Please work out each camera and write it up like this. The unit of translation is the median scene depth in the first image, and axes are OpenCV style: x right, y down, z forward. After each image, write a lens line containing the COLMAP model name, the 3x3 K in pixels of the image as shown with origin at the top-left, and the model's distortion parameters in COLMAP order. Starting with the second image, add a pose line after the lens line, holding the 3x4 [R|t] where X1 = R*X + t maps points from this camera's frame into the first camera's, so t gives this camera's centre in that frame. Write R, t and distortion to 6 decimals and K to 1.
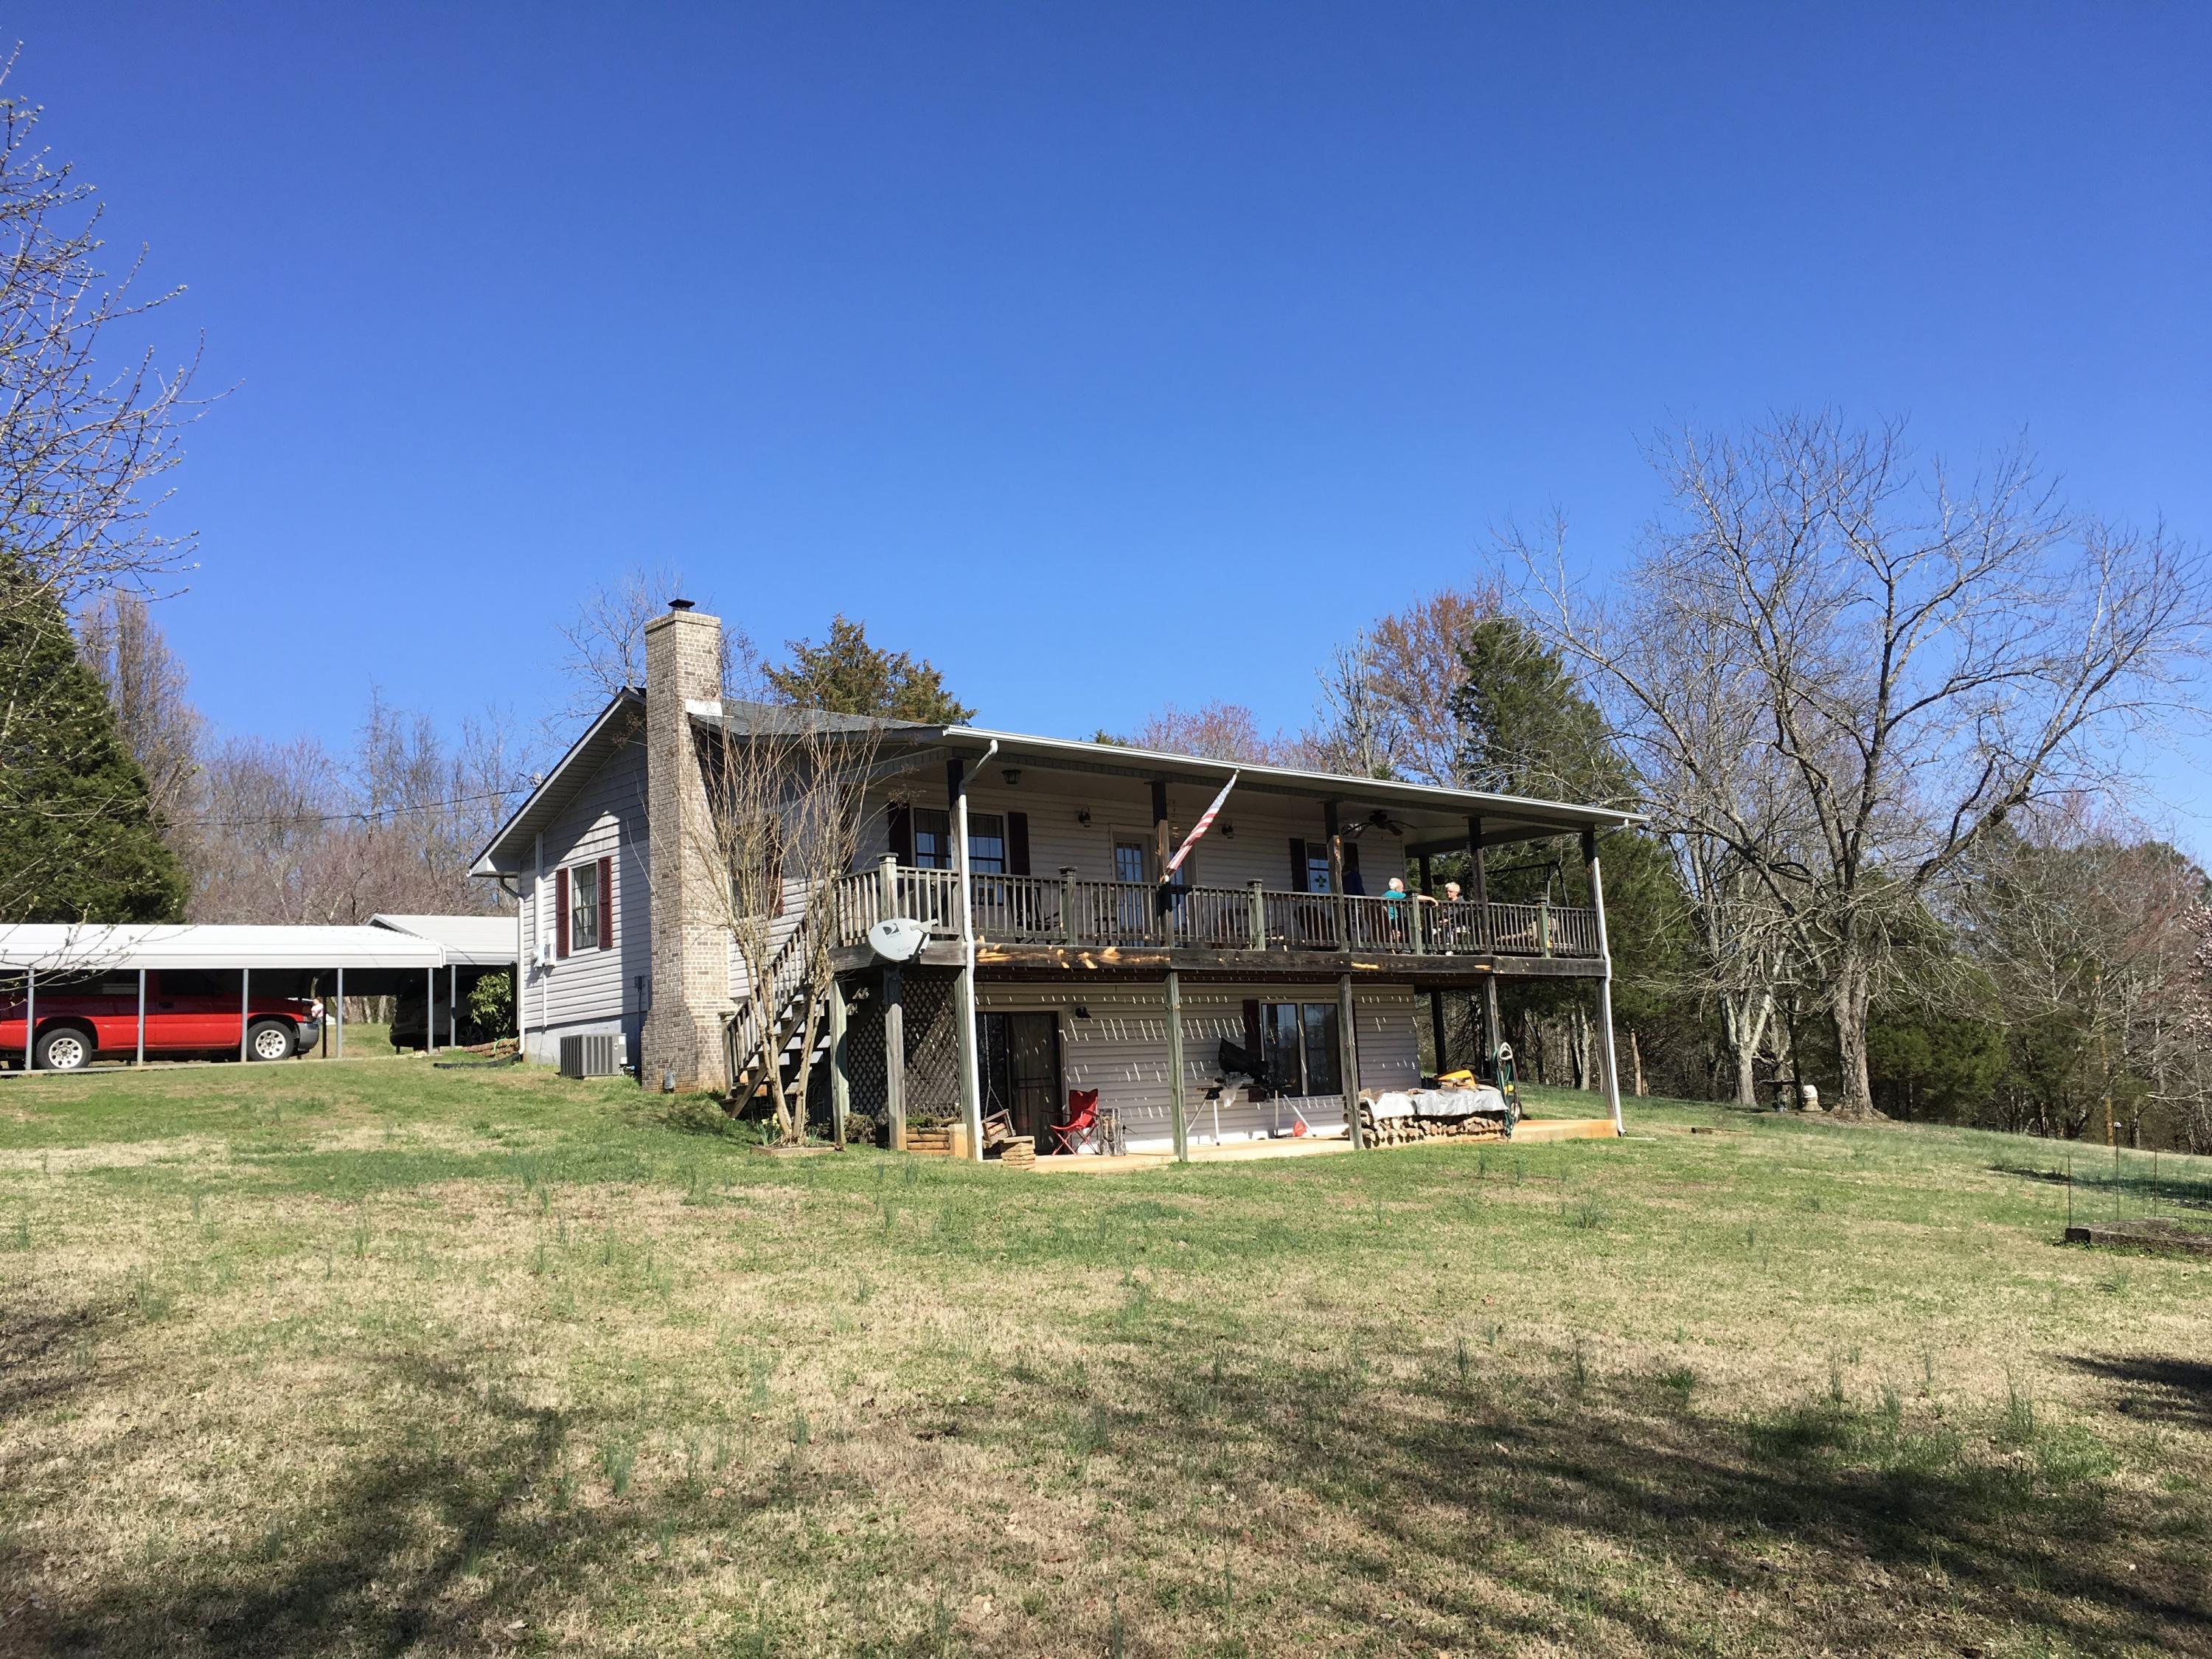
lens RADIAL K [[1891.8, 0, 1106.0], [0, 1891.8, 829.5], [0, 0, 1]] dist [0.095604, -0.144662]
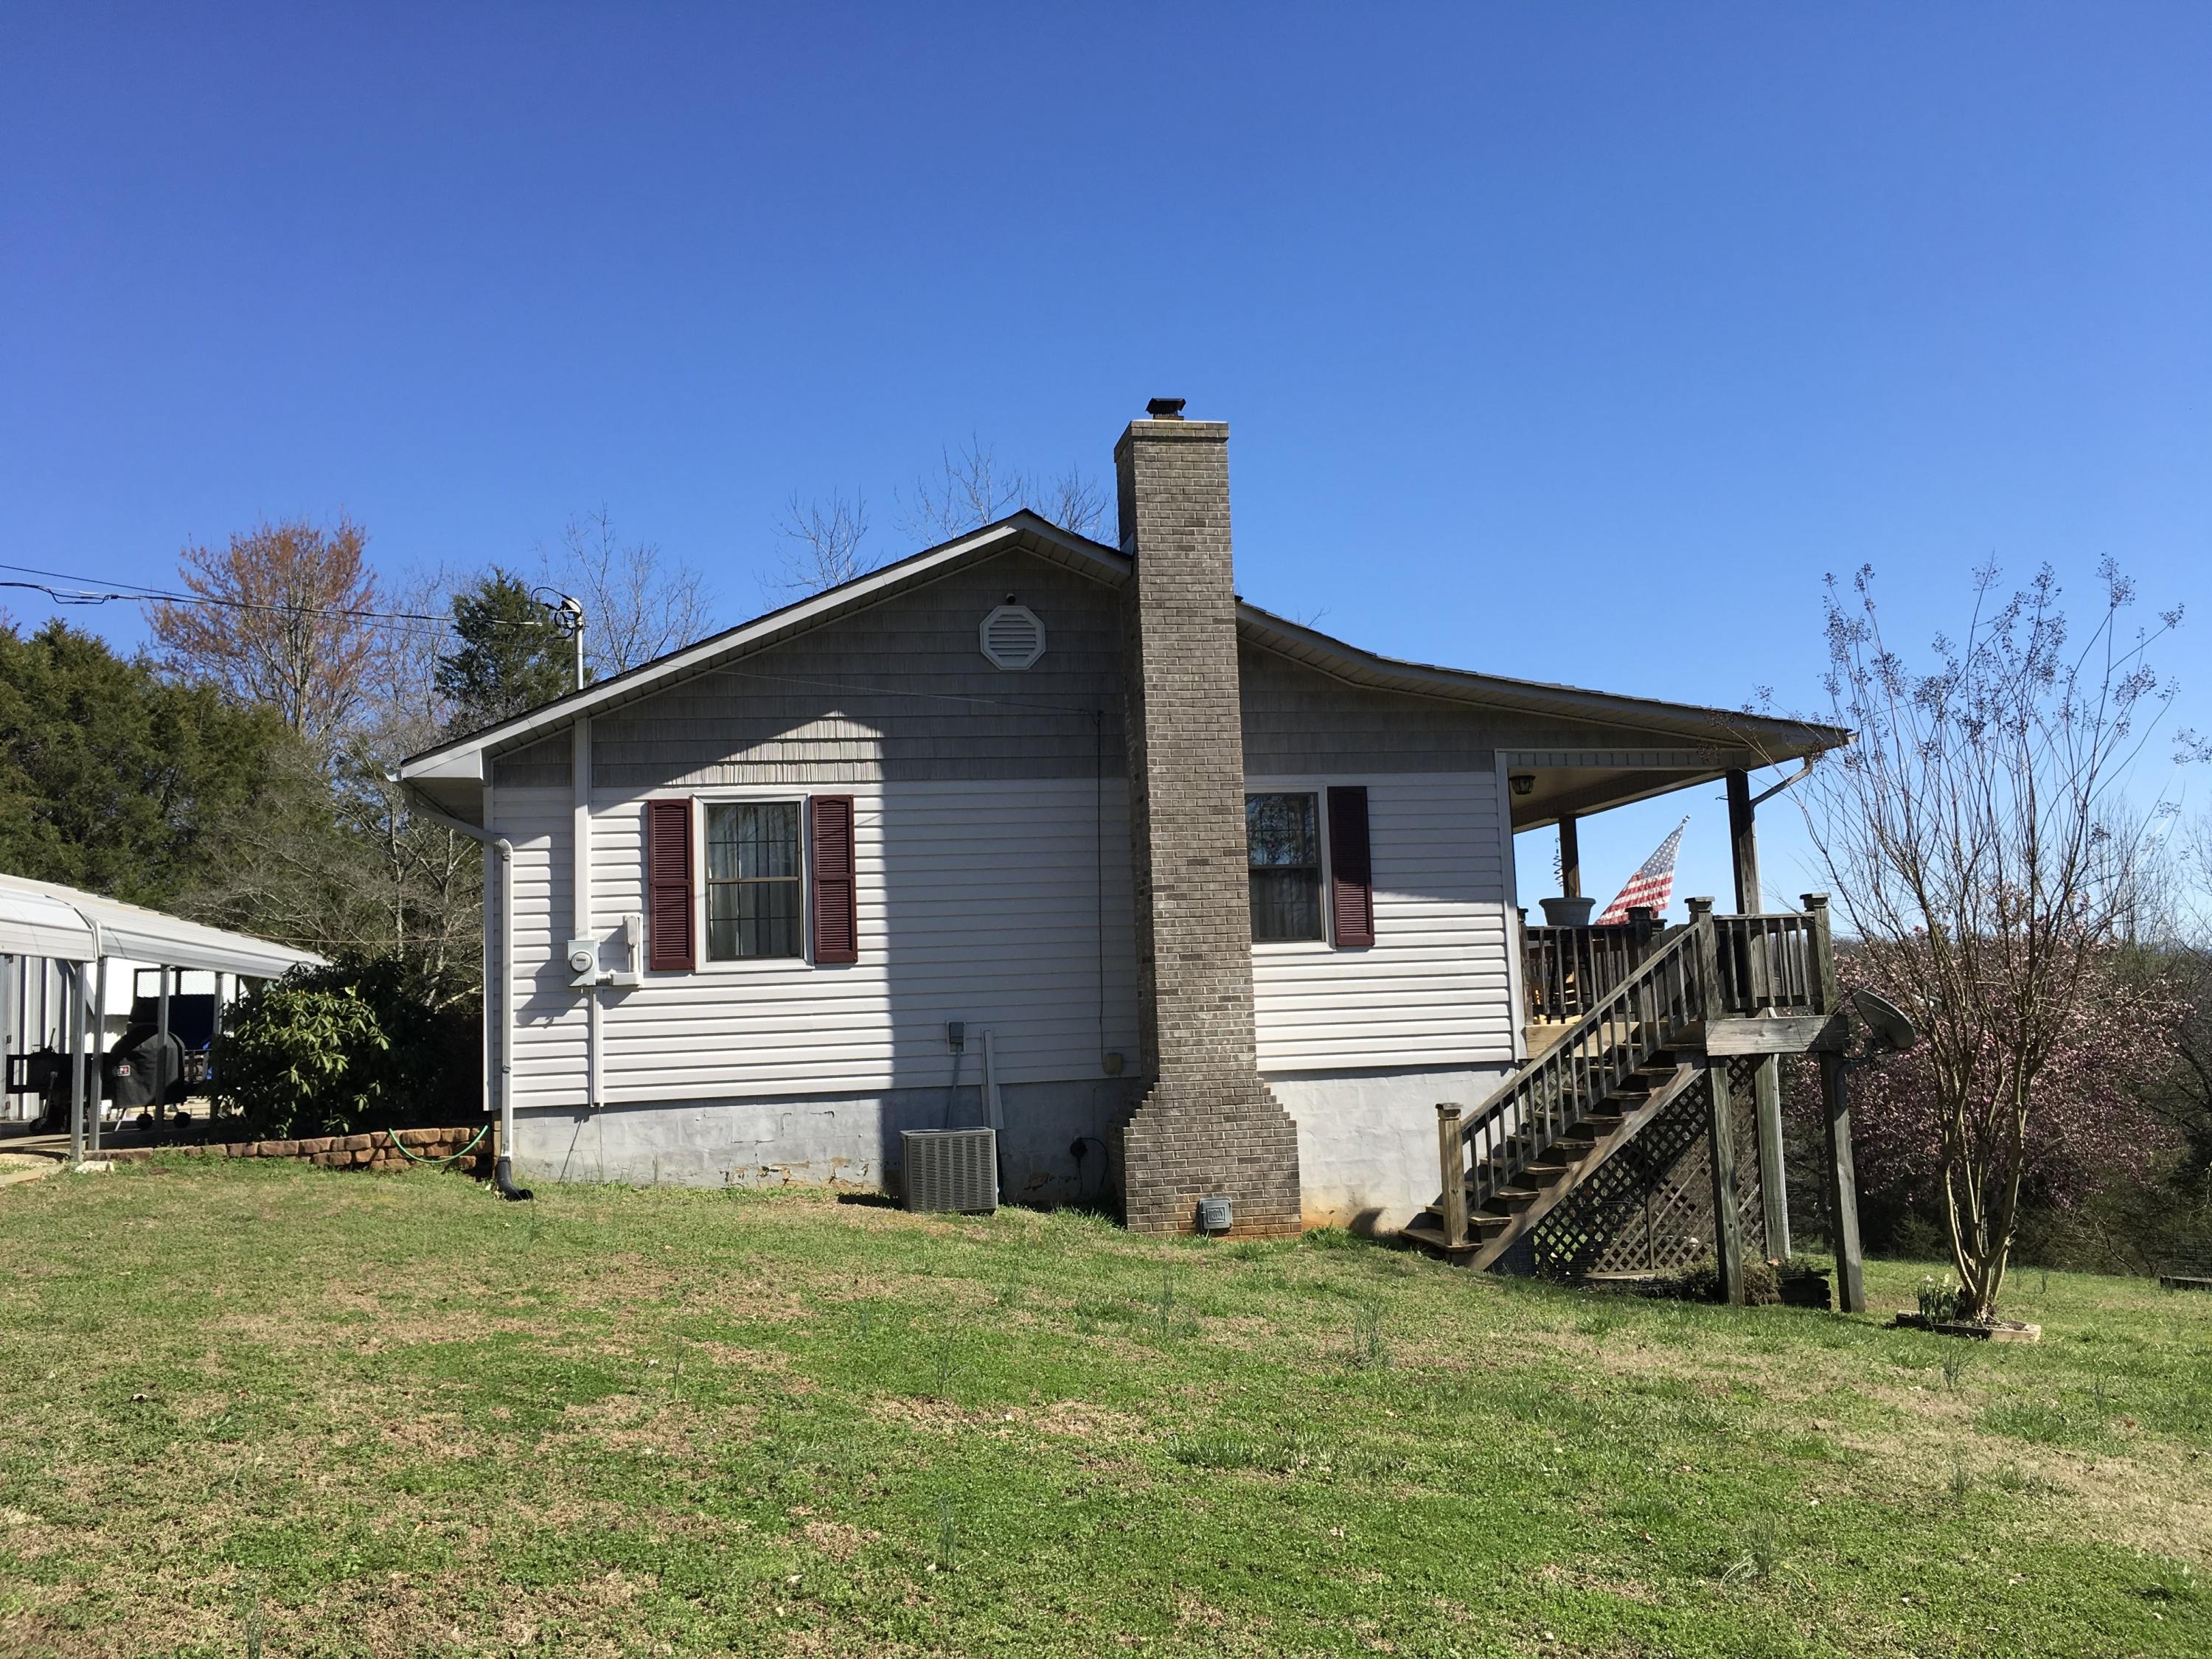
lens RADIAL K [[1891.8, 0, 1106.0], [0, 1891.8, 829.5], [0, 0, 1]] dist [0.095604, -0.144662]
pose [[0.544746, 0.120339, 0.829922, -0.668137], [-0.112028, 0.991223, -0.070195, 0.053309], [-0.831085, -0.054736, 0.553446, 0.637127]]
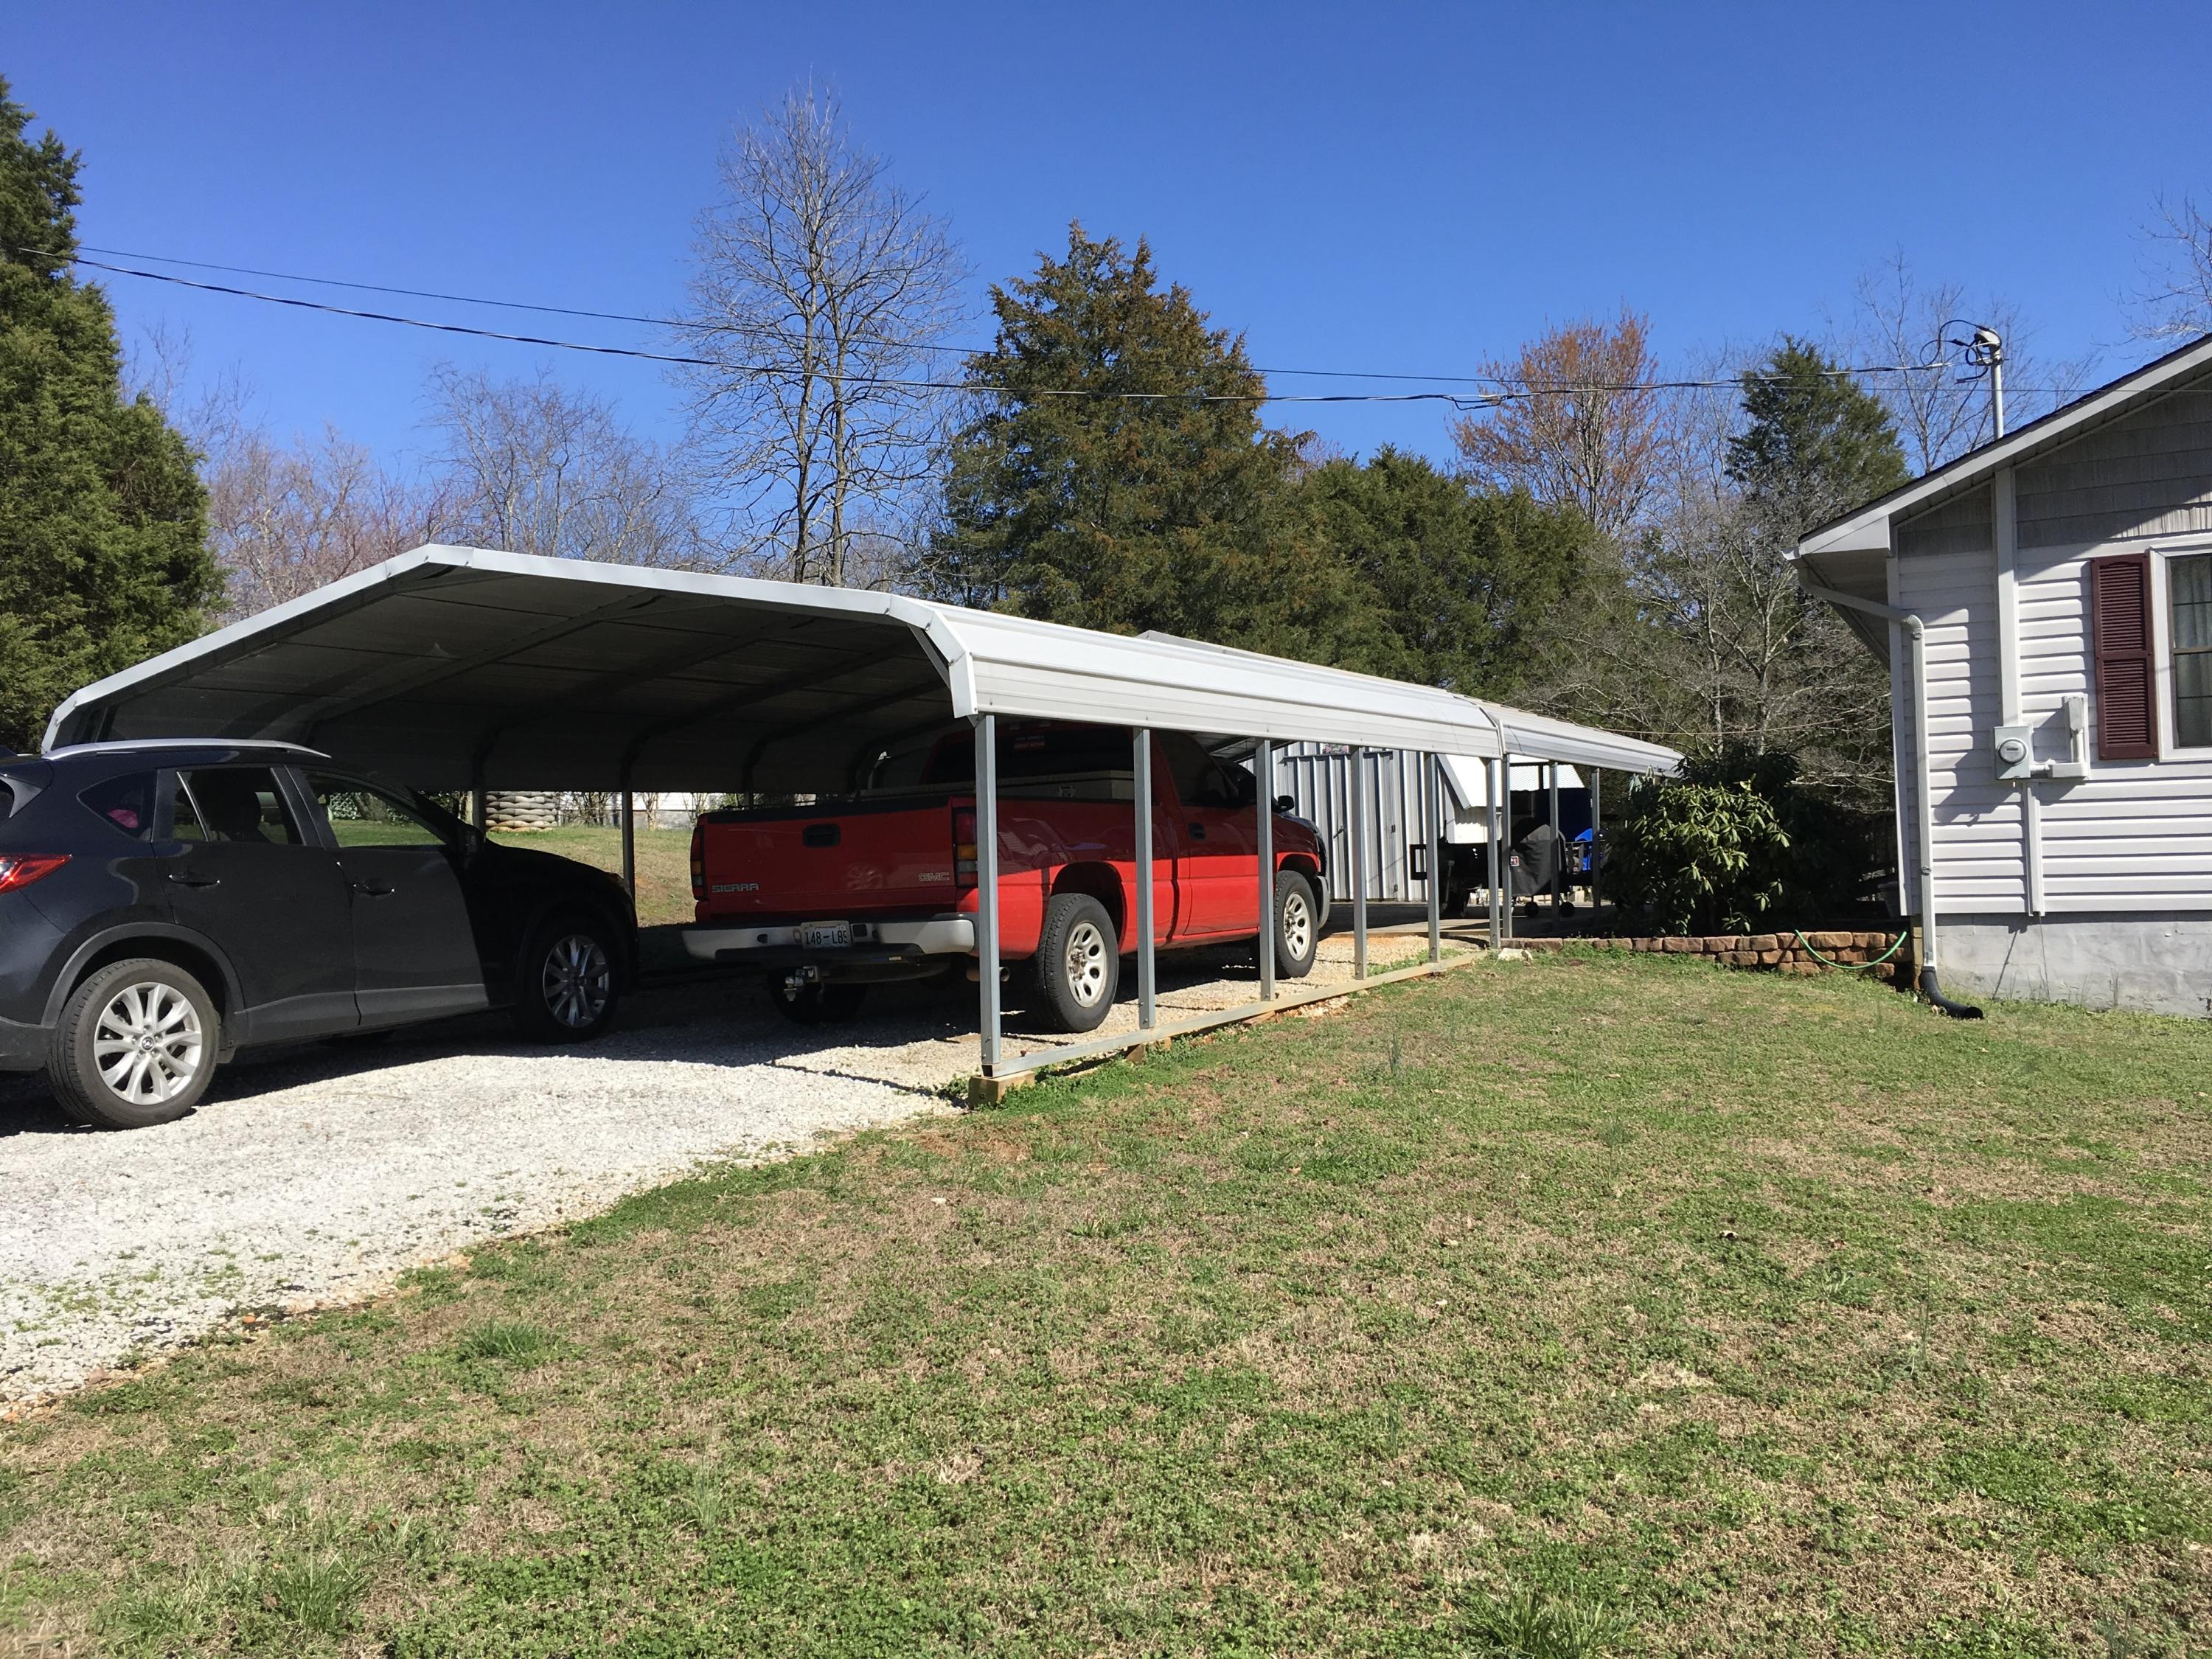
lens RADIAL K [[1891.8, 0, 1106.0], [0, 1891.8, 829.5], [0, 0, 1]] dist [0.095604, -0.144662]
pose [[0.936180, 0.033323, 0.349938, -0.671617], [-0.073051, 0.992206, 0.100949, 0.056861], [-0.343846, -0.120069, 0.931318, 0.688426]]
